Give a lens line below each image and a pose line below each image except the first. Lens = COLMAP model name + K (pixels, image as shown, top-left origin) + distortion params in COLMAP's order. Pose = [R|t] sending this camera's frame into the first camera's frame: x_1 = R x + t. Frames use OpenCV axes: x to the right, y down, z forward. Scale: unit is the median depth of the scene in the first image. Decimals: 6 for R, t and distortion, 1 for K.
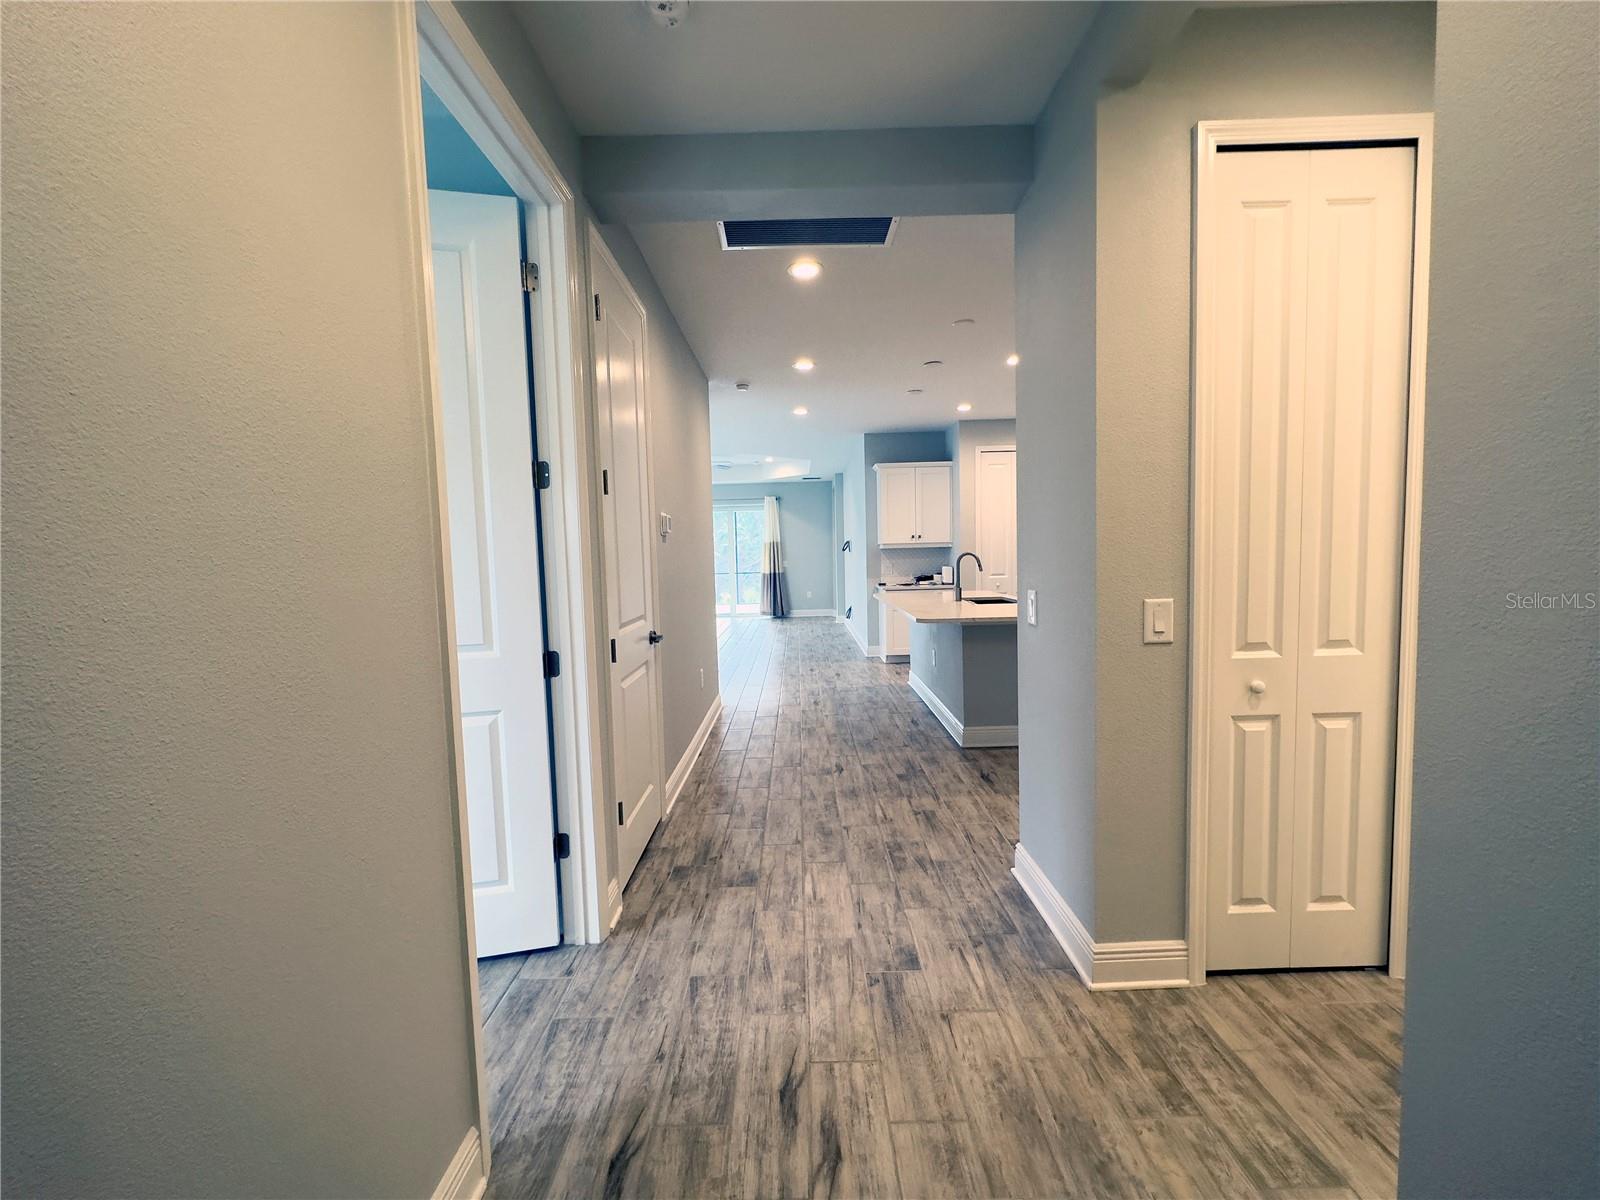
lens RADIAL K [[660.9, 0, 800.2], [0, 660.9, 595.9], [0, 0, 1]] dist [-0.003894, 0.000821]
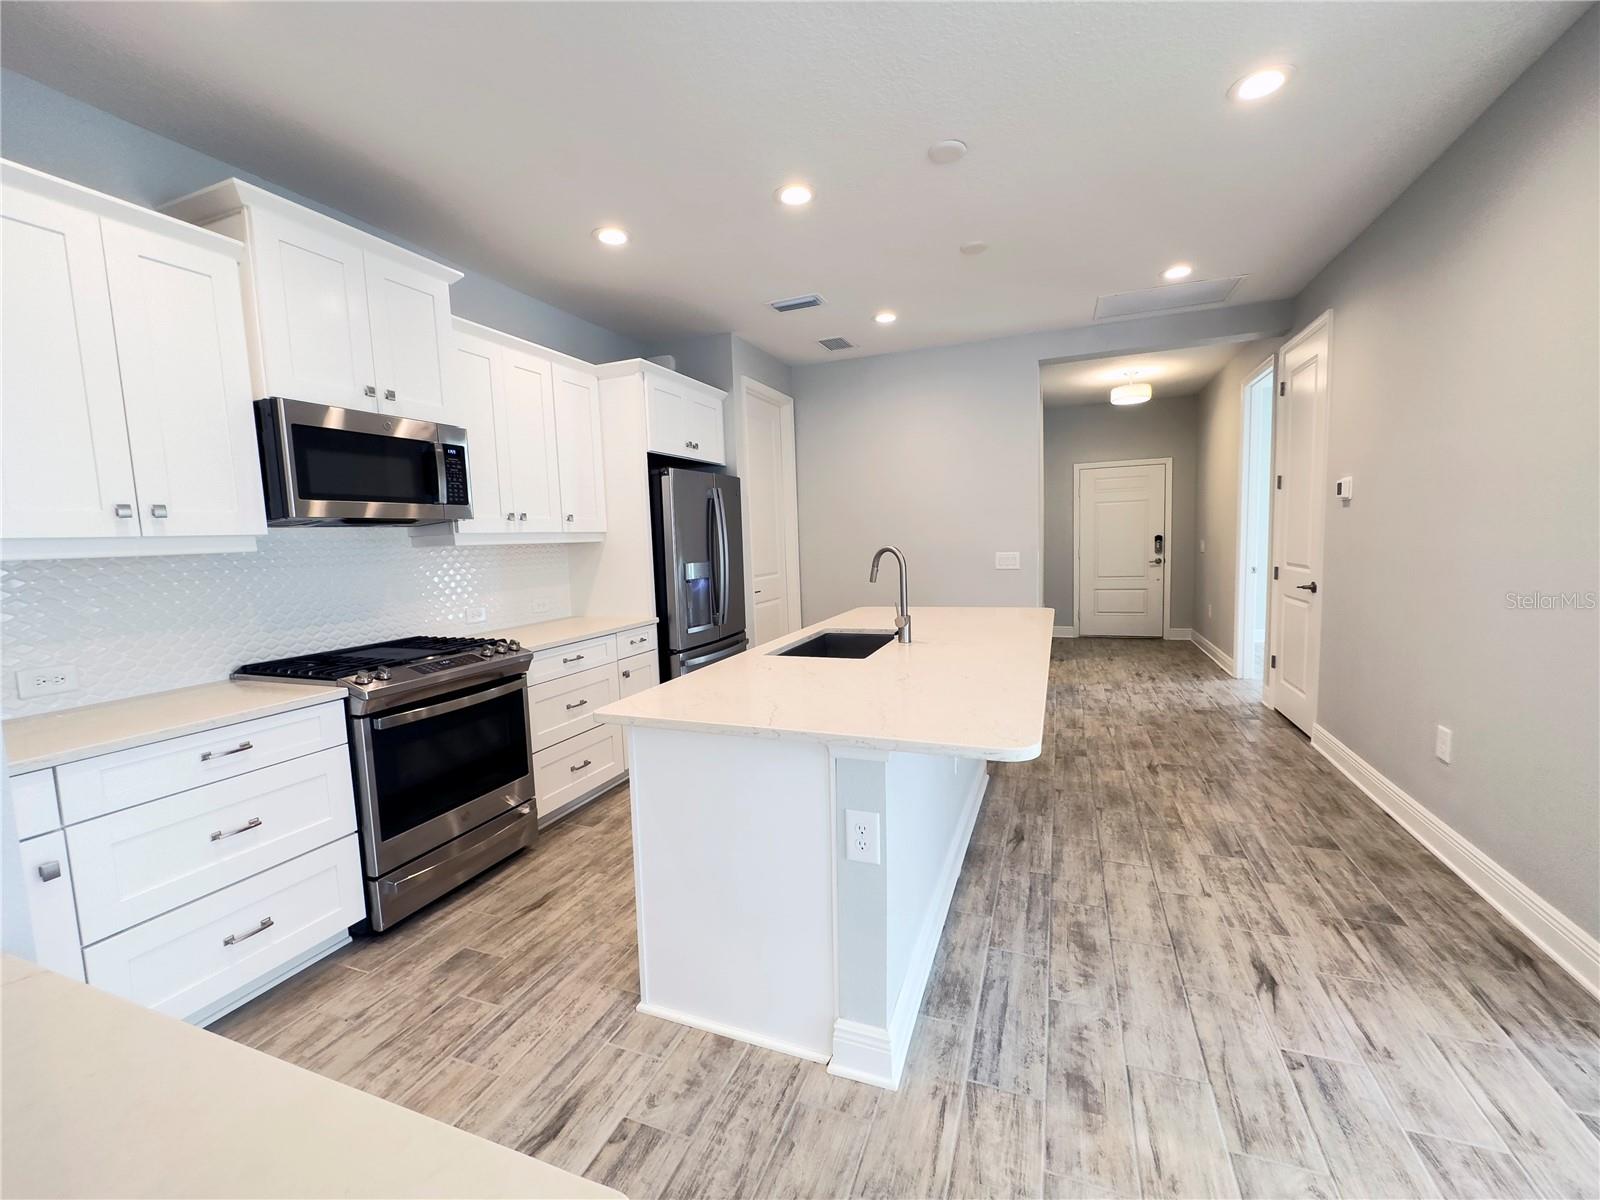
lens RADIAL K [[660.9, 0, 802.2], [0, 660.9, 601.7], [0, 0, 1]] dist [-0.003894, 0.000821]
pose [[-0.928886, 0.022149, 0.369702, 0.158537], [0.082999, 0.985271, 0.149509, -0.132606], [-0.360945, 0.169562, -0.917043, 1.878565]]
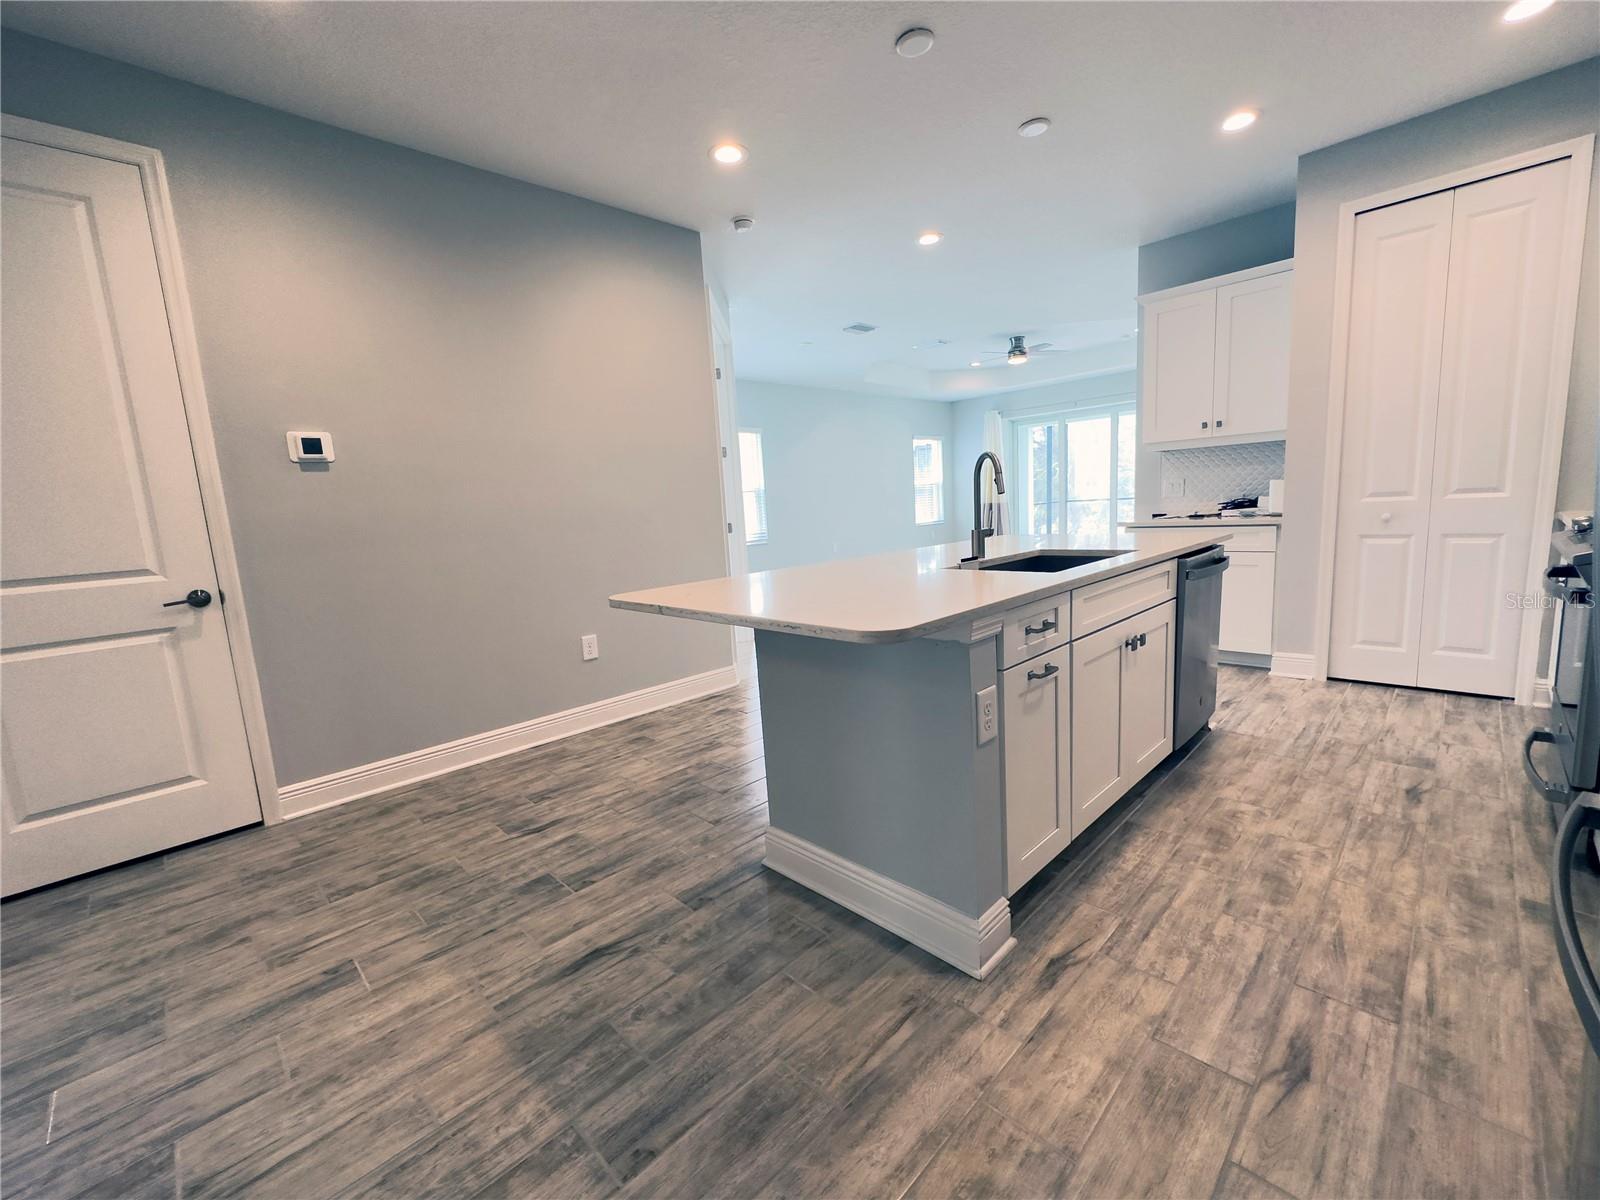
lens RADIAL K [[660.9, 0, 800.2], [0, 660.9, 601.8], [0, 0, 1]] dist [-0.003894, 0.000821]
pose [[0.701281, 0.088984, -0.707309, 0.617683], [-0.004034, 0.992659, 0.120883, -0.022211], [0.712873, -0.081920, 0.696492, 0.727829]]
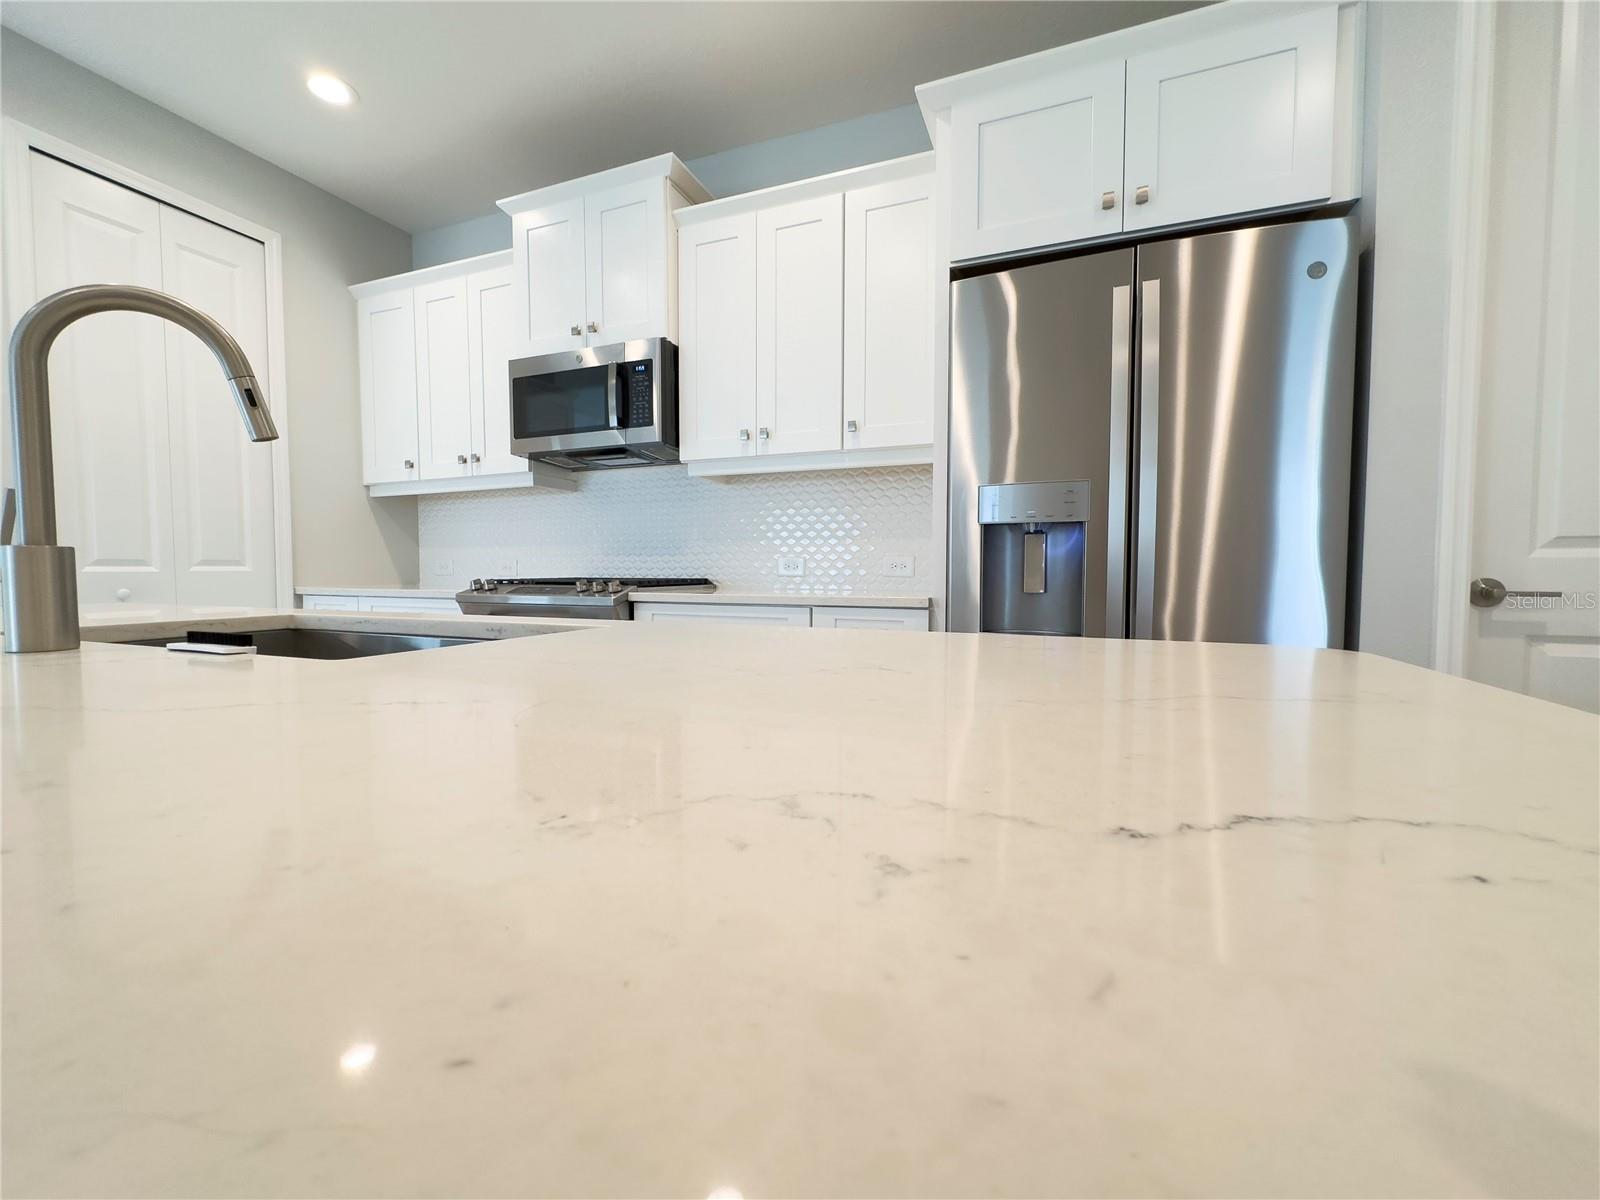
lens RADIAL K [[660.9, 0, 802.3], [0, 660.9, 599.3], [0, 0, 1]] dist [-0.003894, 0.000821]
pose [[0.369475, -0.017604, 0.929074, 0.219213], [0.051456, 0.998674, -0.001540, 0.006661], [-0.927815, 0.048376, 0.369891, 1.027414]]
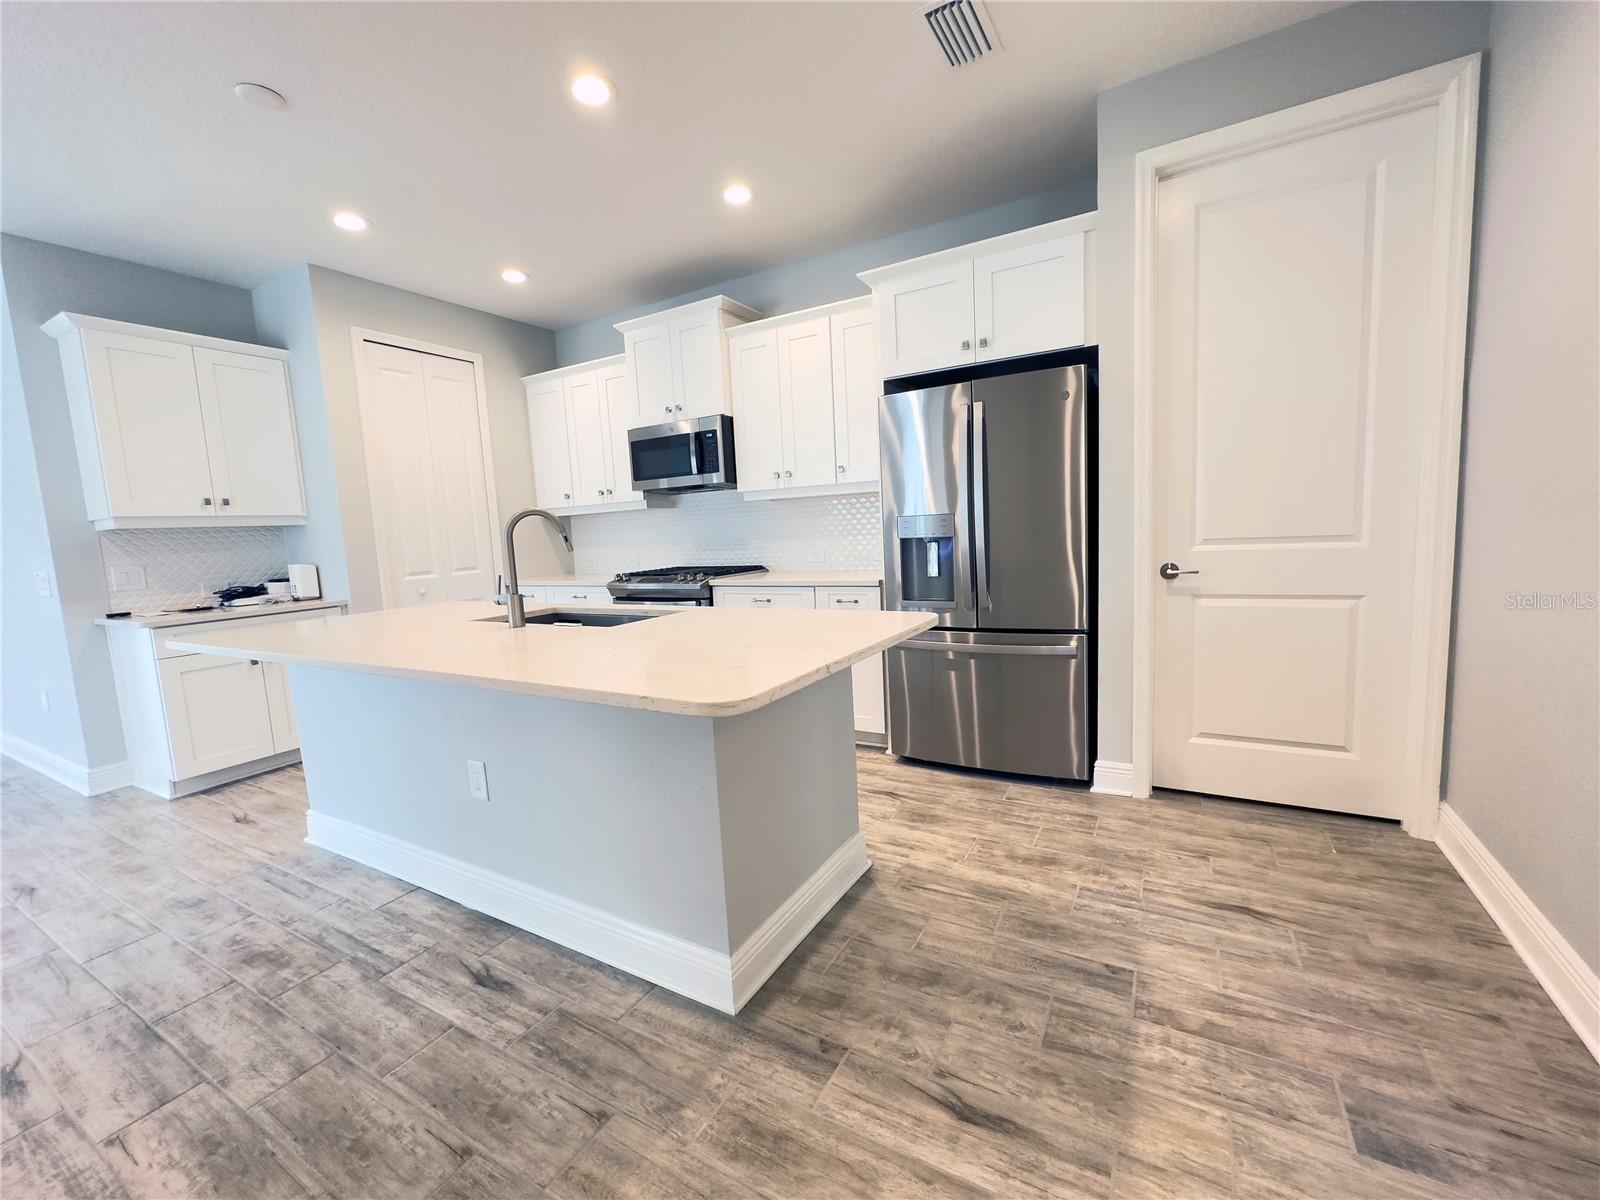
lens RADIAL K [[660.9, 0, 801.0], [0, 660.9, 599.2], [0, 0, 1]] dist [-0.003894, 0.000821]
pose [[0.501850, -0.094691, 0.859756, -0.033289], [0.094443, 0.994045, 0.054354, -0.019005], [-0.859783, 0.053920, 0.507804, 0.803273]]
